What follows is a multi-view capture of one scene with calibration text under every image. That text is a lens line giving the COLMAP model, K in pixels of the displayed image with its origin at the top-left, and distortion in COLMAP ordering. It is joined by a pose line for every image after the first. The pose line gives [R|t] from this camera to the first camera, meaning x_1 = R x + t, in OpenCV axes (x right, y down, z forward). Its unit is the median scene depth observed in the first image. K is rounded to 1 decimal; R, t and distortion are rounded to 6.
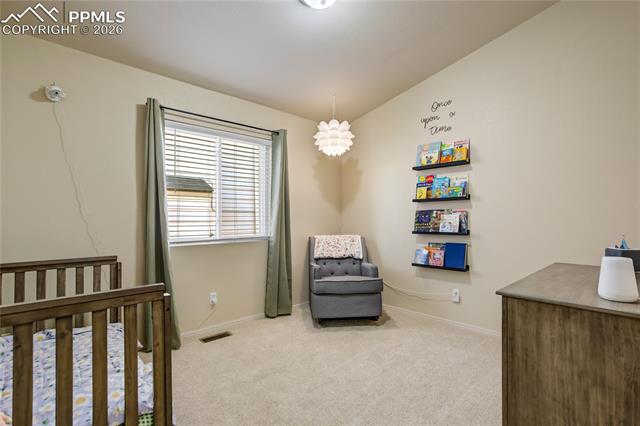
lens RADIAL K [[292.4, 0, 324.2], [0, 292.4, 216.7], [0, 0, 1]] dist [-0.004938, -0.000073]
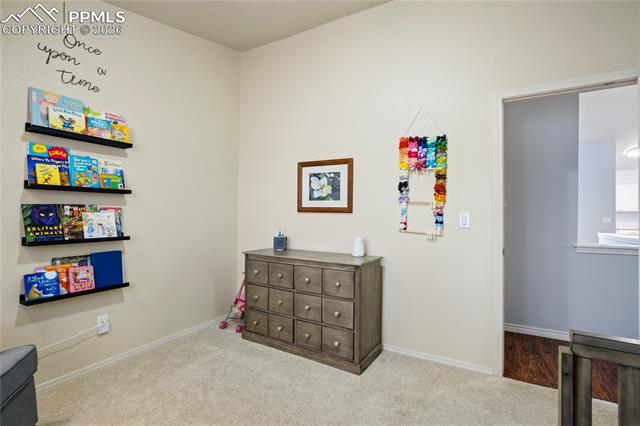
lens RADIAL K [[292.4, 0, 324.2], [0, 292.4, 216.7], [0, 0, 1]] dist [-0.004938, -0.000073]
pose [[-0.267224, 0.000136, 0.963634, -0.386321], [-0.011646, 0.999927, -0.003371, -0.001396], [-0.963564, -0.012123, -0.267203, 0.657460]]
